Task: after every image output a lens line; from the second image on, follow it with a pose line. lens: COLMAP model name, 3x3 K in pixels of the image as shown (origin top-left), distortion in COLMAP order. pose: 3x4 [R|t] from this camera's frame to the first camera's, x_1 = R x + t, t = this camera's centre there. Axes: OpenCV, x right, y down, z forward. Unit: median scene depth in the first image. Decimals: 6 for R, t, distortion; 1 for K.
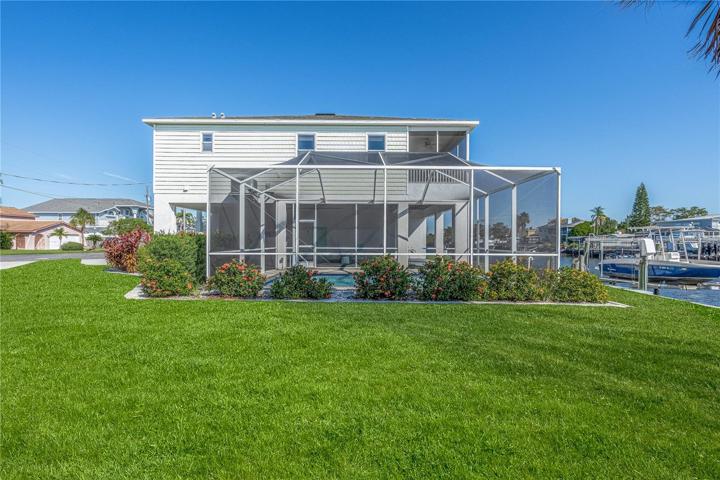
lens RADIAL K [[322.8, 0, 362.1], [0, 322.8, 241.2], [0, 0, 1]] dist [-0.006500, 0.001204]
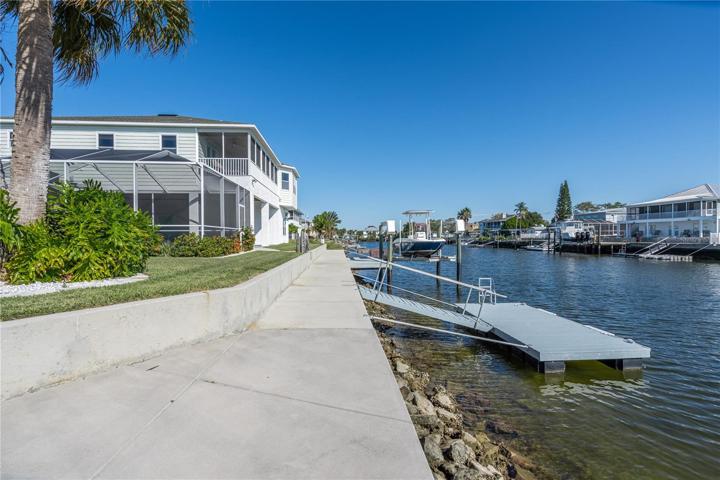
lens RADIAL K [[322.8, 0, 360.0], [0, 322.8, 240.3], [0, 0, 1]] dist [-0.006500, 0.001204]
pose [[0.997342, -0.010525, 0.072101, 0.621653], [0.010122, 0.999931, 0.005945, 0.054135], [-0.072158, -0.005199, 0.997380, -0.219877]]
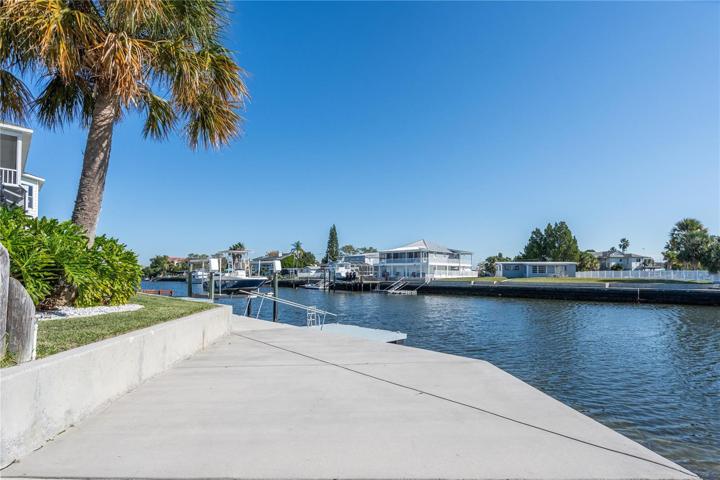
lens RADIAL K [[363.7, 0, 390.5], [0, 363.7, 269.9], [0, 0, 1]] dist [-0.007982, 0.000212]
pose [[0.691246, 0.011417, 0.722530, 0.305223], [0.000149, 0.999873, -0.015943, 0.052932], [-0.722620, 0.011128, 0.691156, -0.461000]]
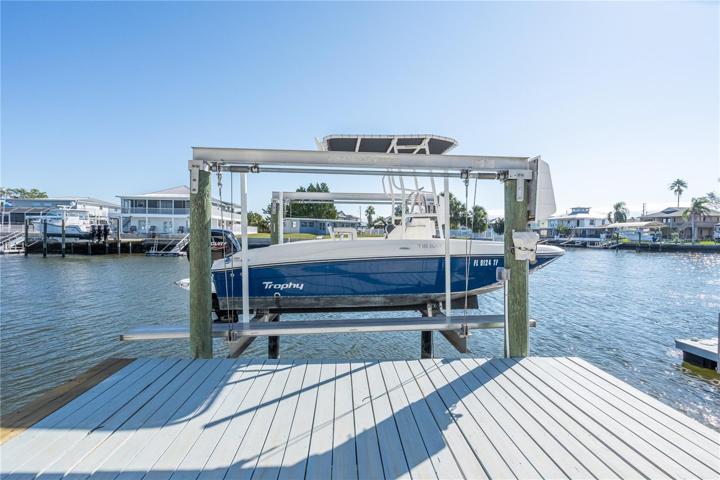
lens RADIAL K [[322.8, 0, 342.6], [0, 322.8, 233.7], [0, 0, 1]] dist [-0.006500, 0.001204]
pose [[-0.039785, -0.004479, 0.999198, 0.658791], [-0.008729, 0.999953, 0.004135, 0.049910], [-0.999170, -0.008557, -0.039823, 1.179345]]
